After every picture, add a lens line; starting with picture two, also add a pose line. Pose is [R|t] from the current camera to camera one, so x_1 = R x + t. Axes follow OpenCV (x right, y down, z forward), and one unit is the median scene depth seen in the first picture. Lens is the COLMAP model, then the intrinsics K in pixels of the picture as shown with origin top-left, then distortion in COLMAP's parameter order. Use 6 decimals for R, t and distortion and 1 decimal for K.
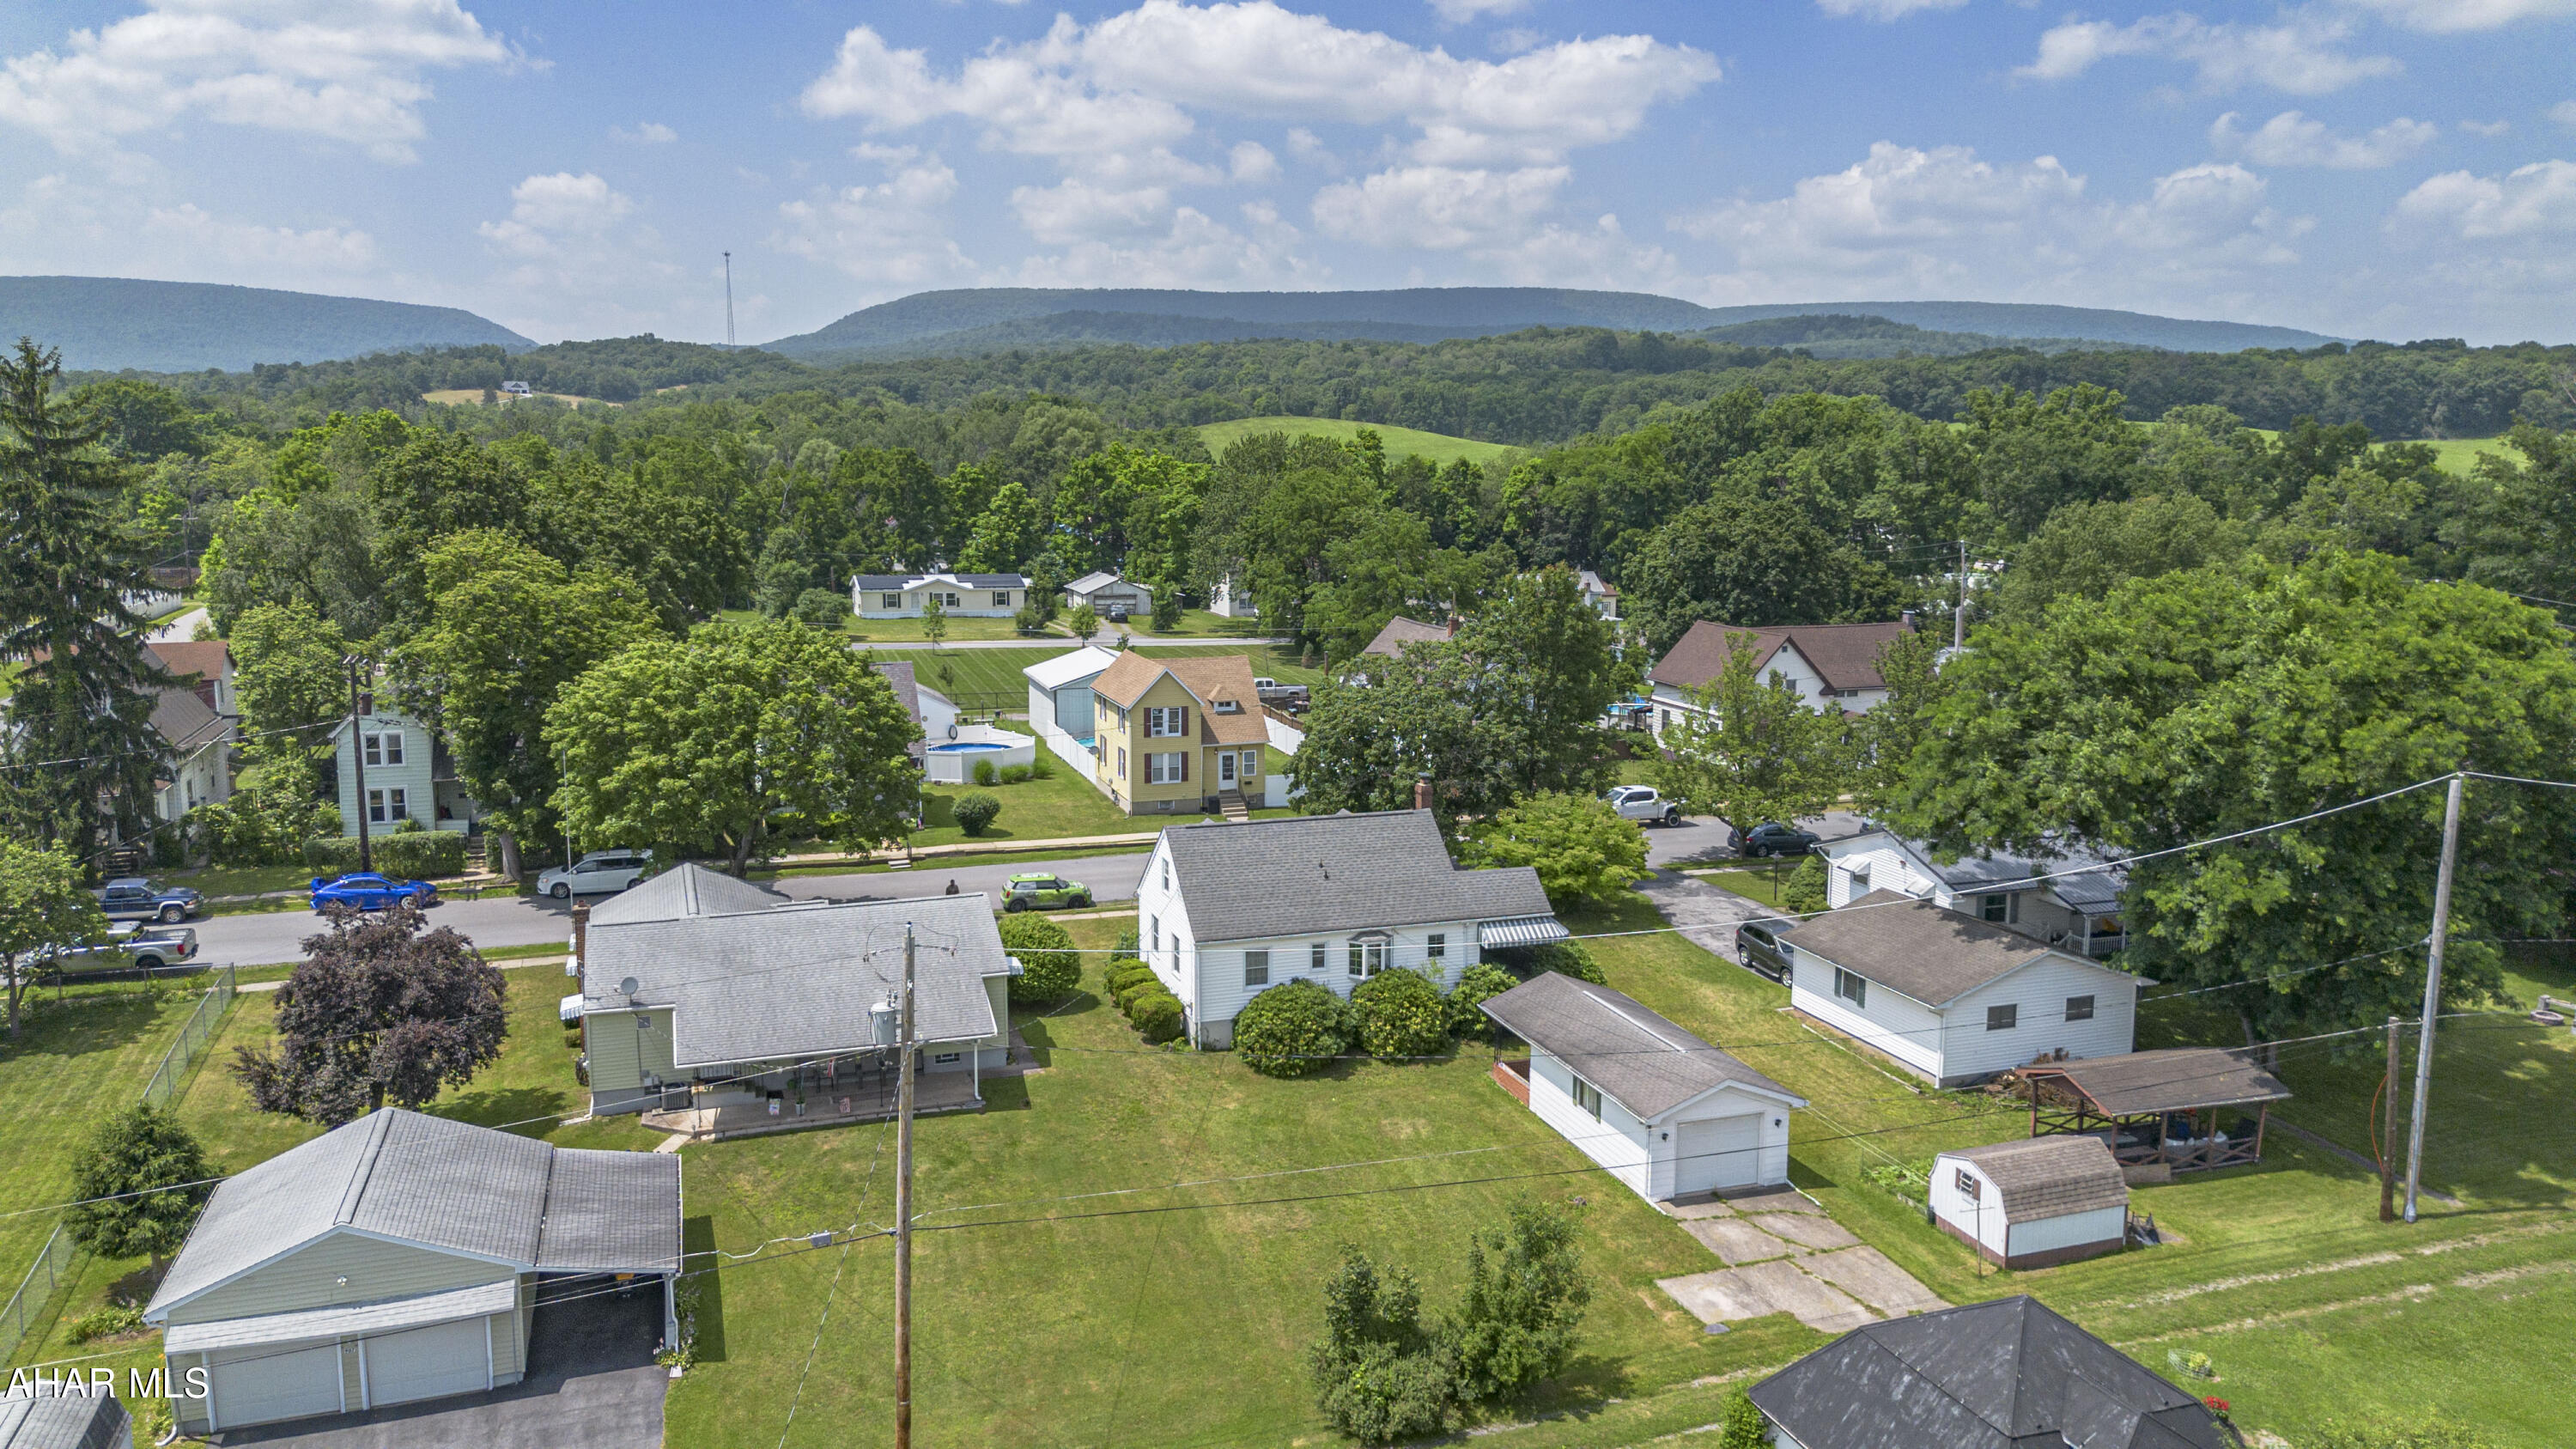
lens RADIAL K [[1849.0, 0, 1287.5], [0, 1849.0, 762.4], [0, 0, 1]] dist [0.080733, -0.094019]
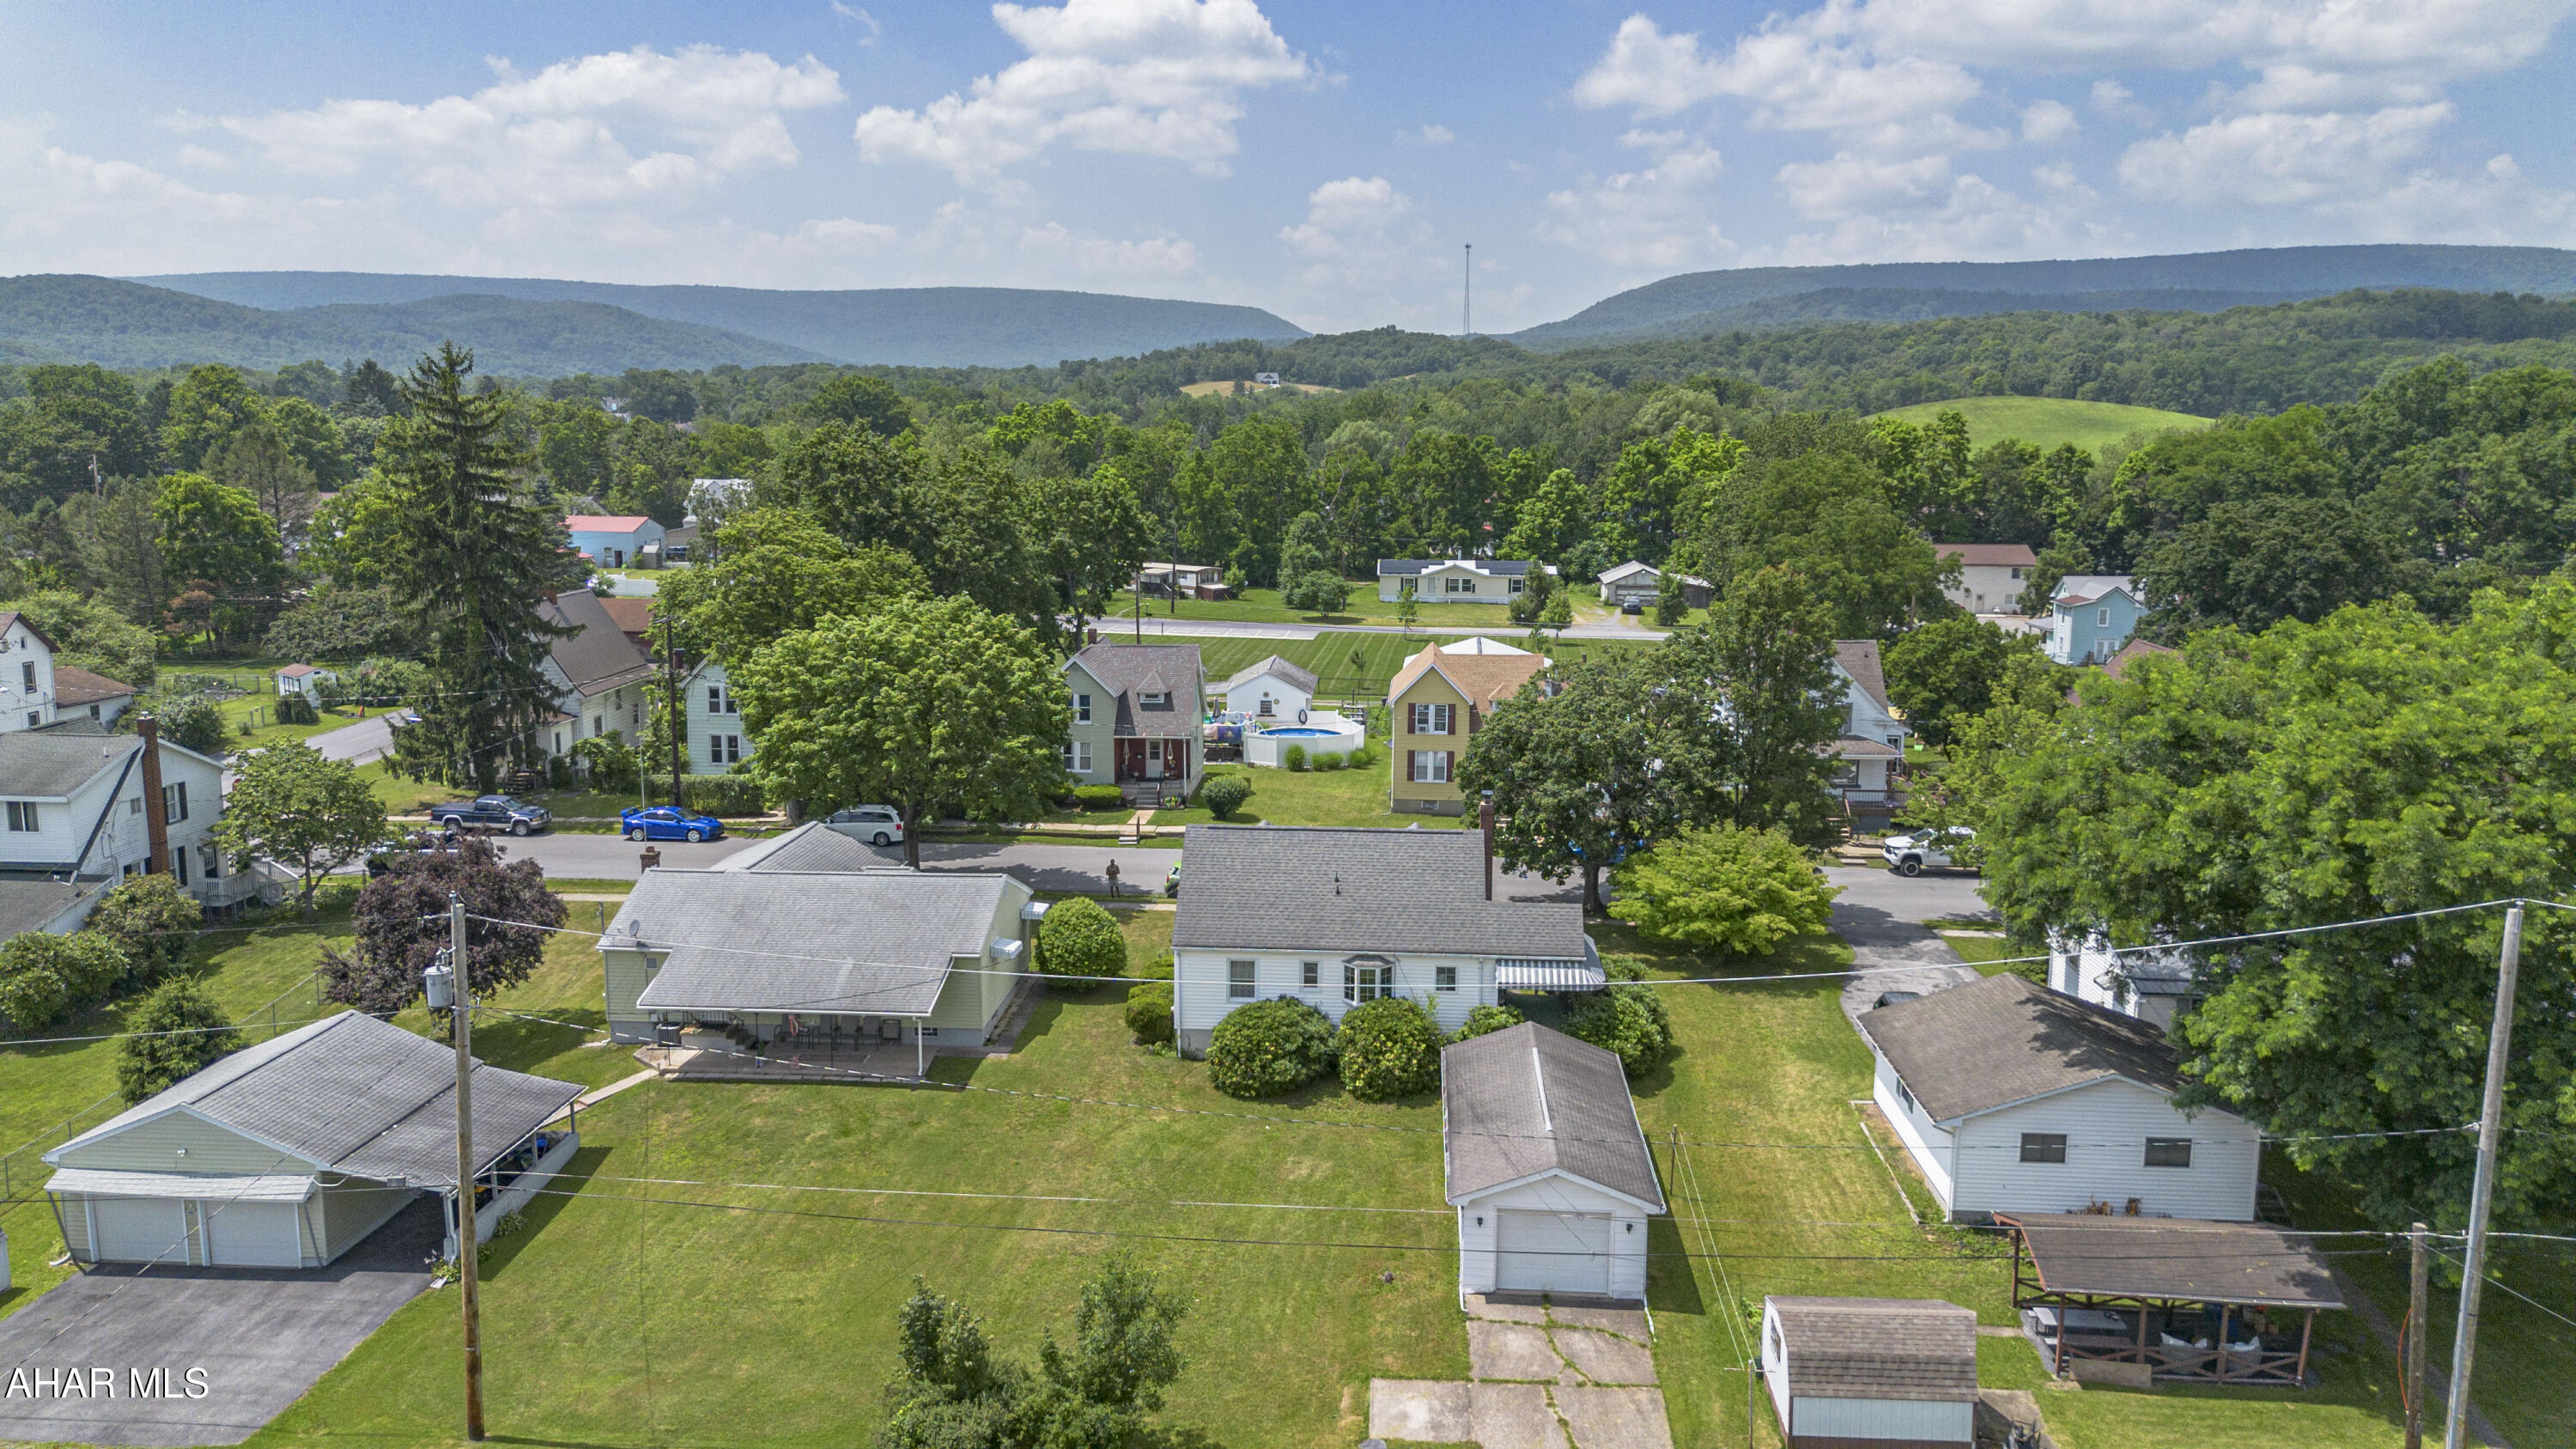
lens RADIAL K [[1854.4, 0, 1288.0], [0, 1854.4, 724.5], [0, 0, 1]] dist [0.079575, -0.092330]
pose [[0.920495, 0.063467, -0.385565, 0.114629], [-0.067920, 0.997689, 0.002075, -0.007567], [0.384805, 0.024278, 0.922678, 0.036909]]
